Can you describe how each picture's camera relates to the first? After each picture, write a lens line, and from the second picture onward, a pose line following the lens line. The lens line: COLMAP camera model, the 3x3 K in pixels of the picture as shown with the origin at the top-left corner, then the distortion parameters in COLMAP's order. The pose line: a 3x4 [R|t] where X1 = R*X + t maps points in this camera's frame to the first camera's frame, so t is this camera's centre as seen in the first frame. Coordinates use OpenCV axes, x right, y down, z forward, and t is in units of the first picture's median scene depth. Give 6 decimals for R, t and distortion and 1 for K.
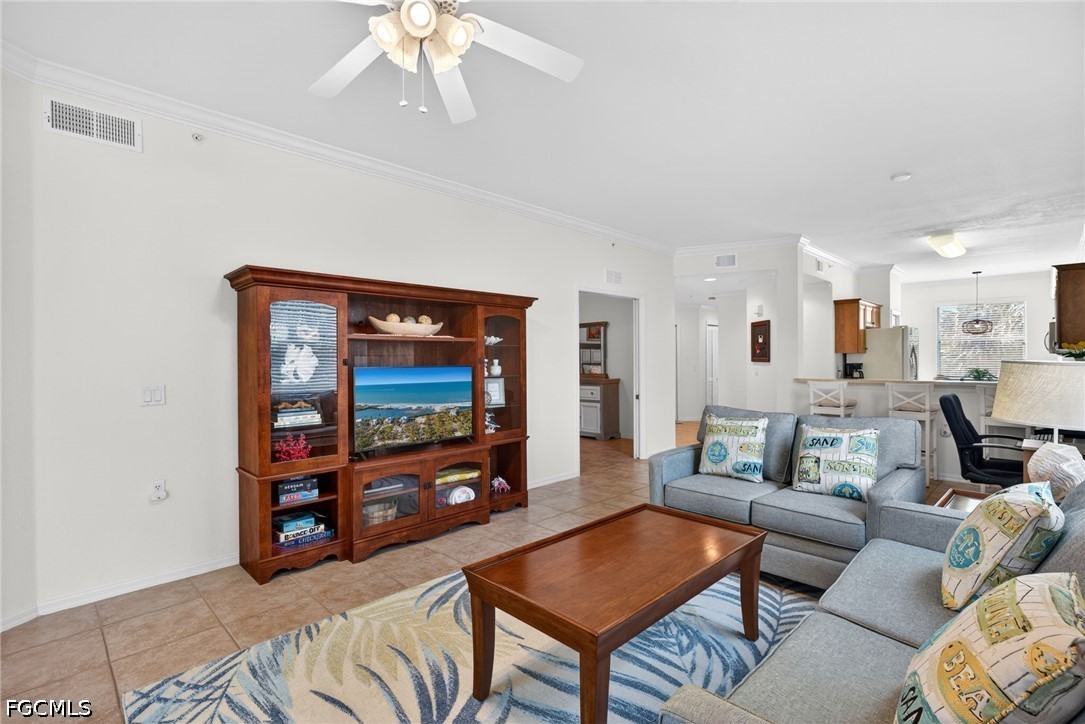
lens RADIAL K [[503.7, 0, 541.4], [0, 503.7, 365.3], [0, 0, 1]] dist [0.004741, -0.000822]
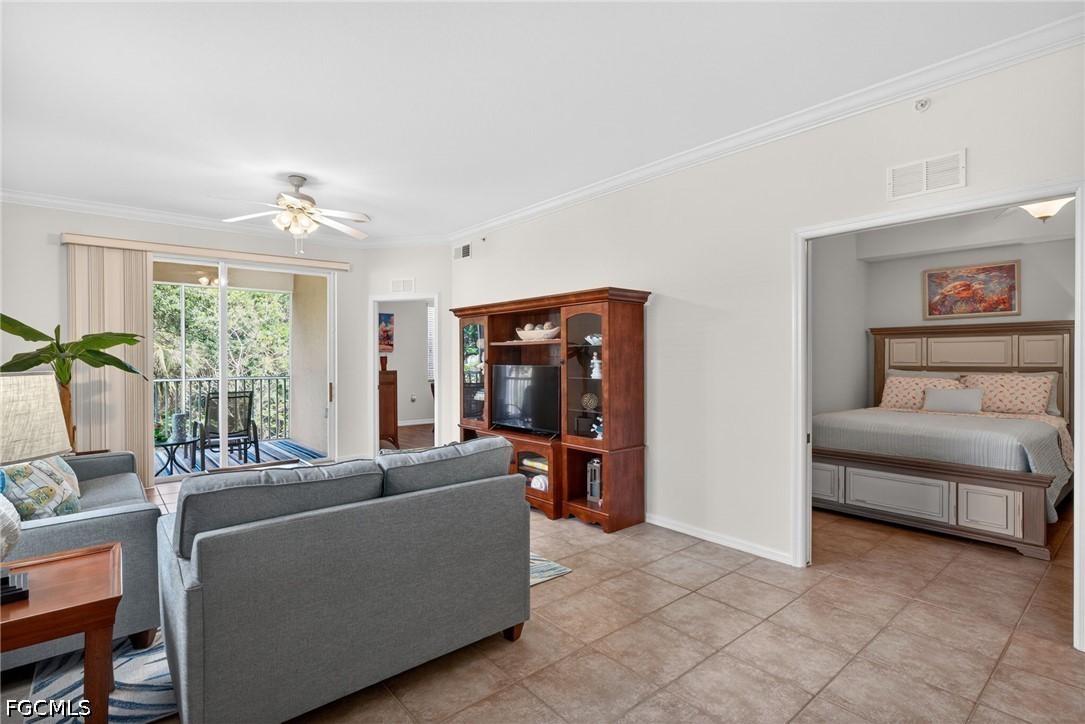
lens RADIAL K [[526.5, 0, 545.9], [0, 526.5, 361.0], [0, 0, 1]] dist [0.001330, 0.002064]
pose [[-0.080595, 0.013462, -0.996656, 1.170287], [-0.006382, 0.999881, 0.014021, -0.030568], [0.996726, 0.007490, -0.080500, 1.308294]]
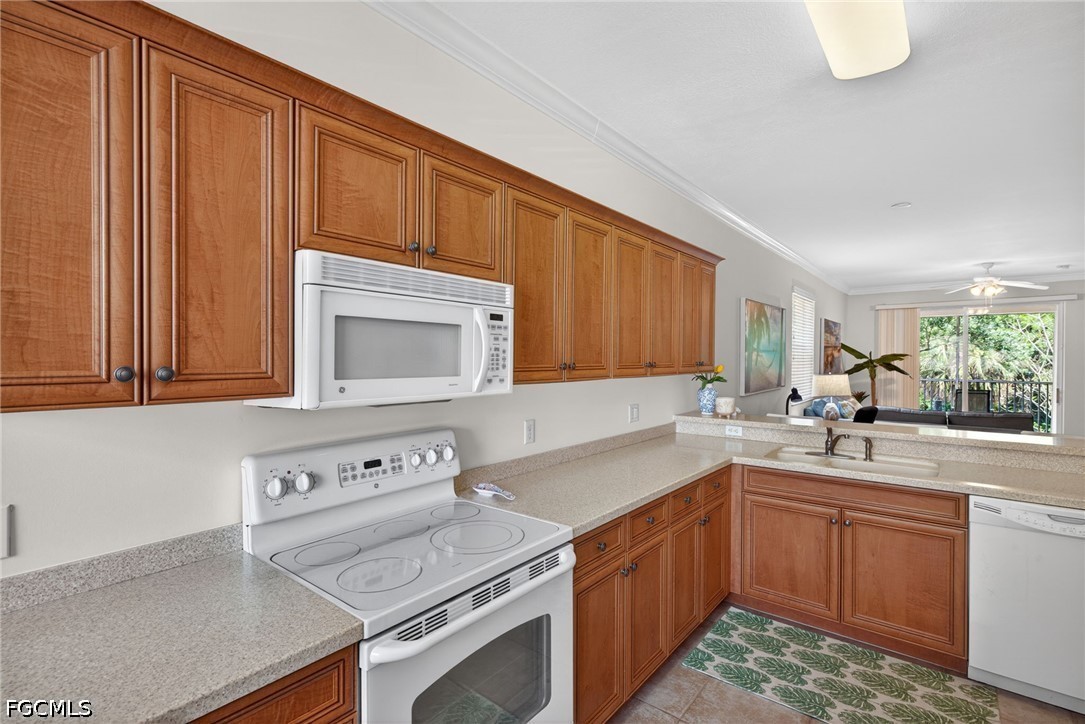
lens RADIAL K [[503.7, 0, 543.6], [0, 503.7, 359.9], [0, 0, 1]] dist [0.004741, -0.000822]
pose [[-0.994306, 0.001315, -0.106555, 2.030552], [-0.000512, 0.999853, 0.017118, -0.095278], [0.106561, 0.017075, -0.994159, 2.553578]]
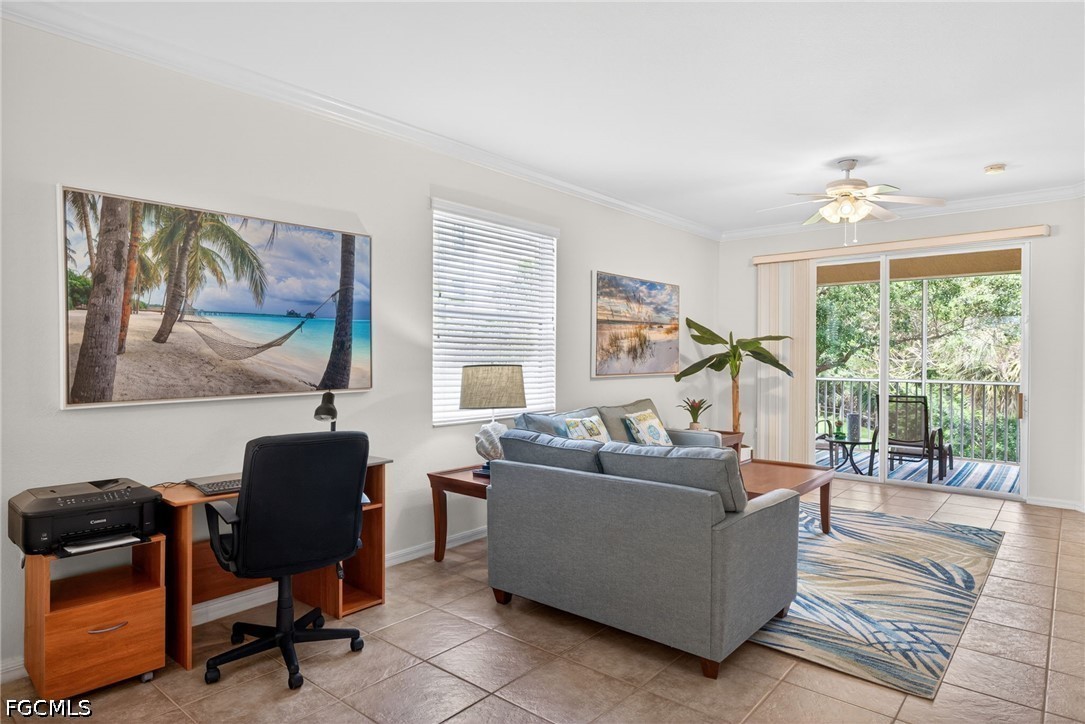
lens RADIAL K [[629.7, 0, 540.9], [0, 629.7, 358.0], [0, 0, 1]] dist [-0.000262, -0.001708]
pose [[-0.996833, 0.003078, -0.079467, 0.703369], [0.001986, 0.999903, 0.013817, -0.038528], [0.079502, 0.013615, -0.996742, 1.983466]]
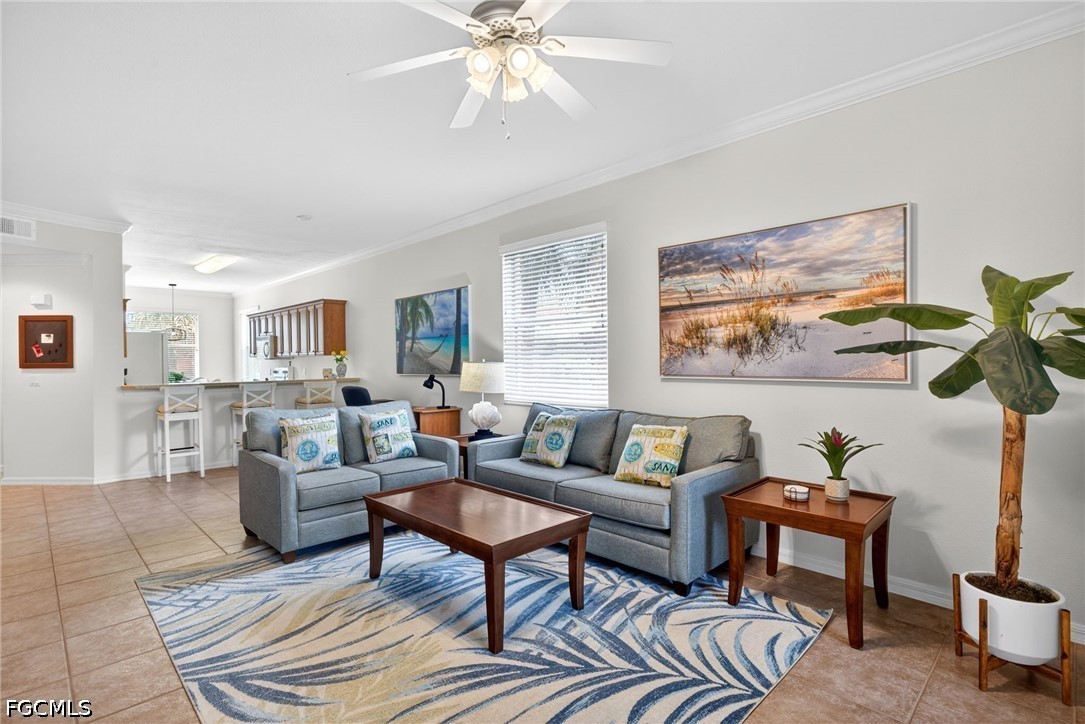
lens RADIAL K [[526.5, 0, 547.0], [0, 526.5, 359.2], [0, 0, 1]] dist [0.001330, 0.002064]
pose [[0.005628, 0.001916, 0.999982, -0.785318], [0.021111, 0.999775, -0.002034, -0.006063], [-0.999761, 0.021122, 0.005586, 0.507637]]
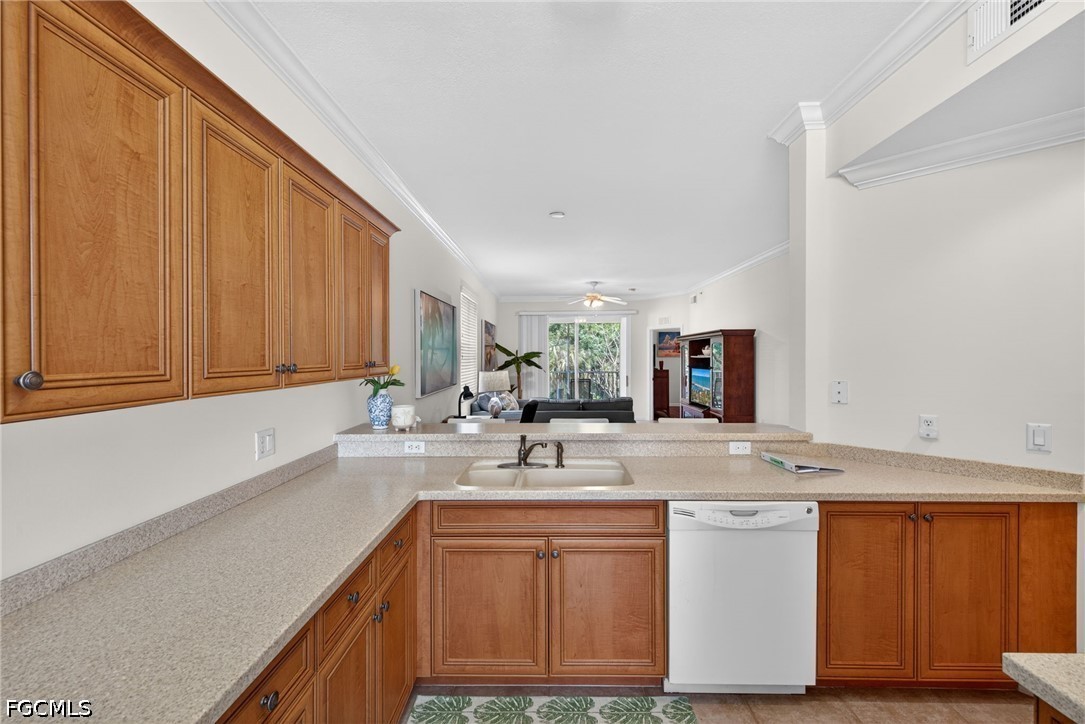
lens RADIAL K [[454.8, 0, 546.0], [0, 454.8, 359.1], [0, 0, 1]] dist [0.006095, 0.000418]
pose [[-0.711757, 0.012635, -0.702312, 1.888595], [-0.000016, 0.999838, 0.018003, -0.090144], [0.702426, 0.012825, -0.711641, 2.219304]]
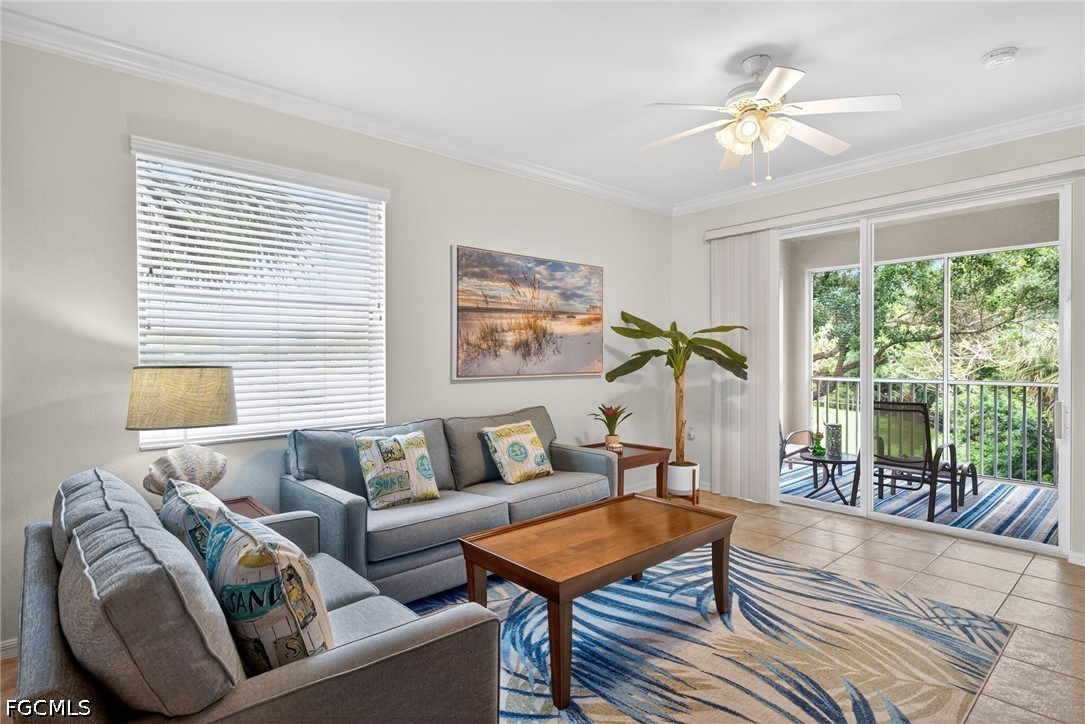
lens RADIAL K [[561.7, 0, 541.2], [0, 561.7, 358.5], [0, 0, 1]] dist [-0.004726, 0.002689]
pose [[-0.998311, 0.008939, 0.057407, 0.158133], [0.009775, 0.999850, 0.014308, -0.022903], [-0.057270, 0.014845, -0.998248, 1.472764]]
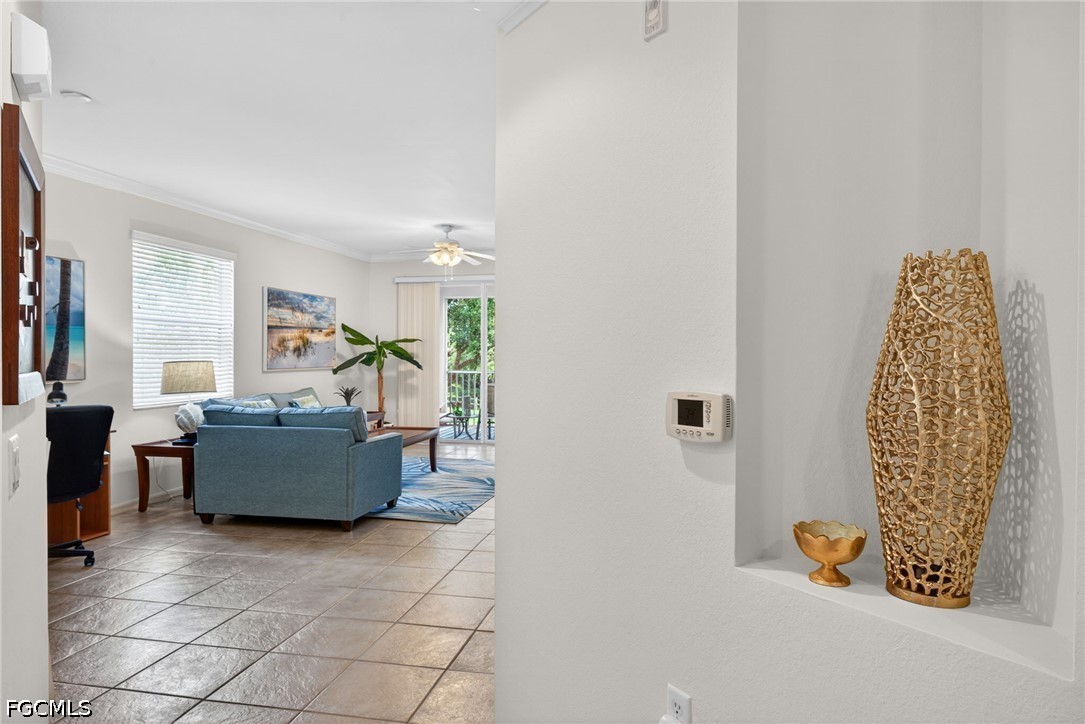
lens RADIAL K [[662.6, 0, 543.4], [0, 662.6, 358.6], [0, 0, 1]] dist [0.003086, -0.000190]
pose [[-0.832810, 0.007501, -0.553508, 0.892180], [-0.002918, 0.999835, 0.017940, -0.048712], [0.553551, 0.016556, -0.832651, 2.728845]]
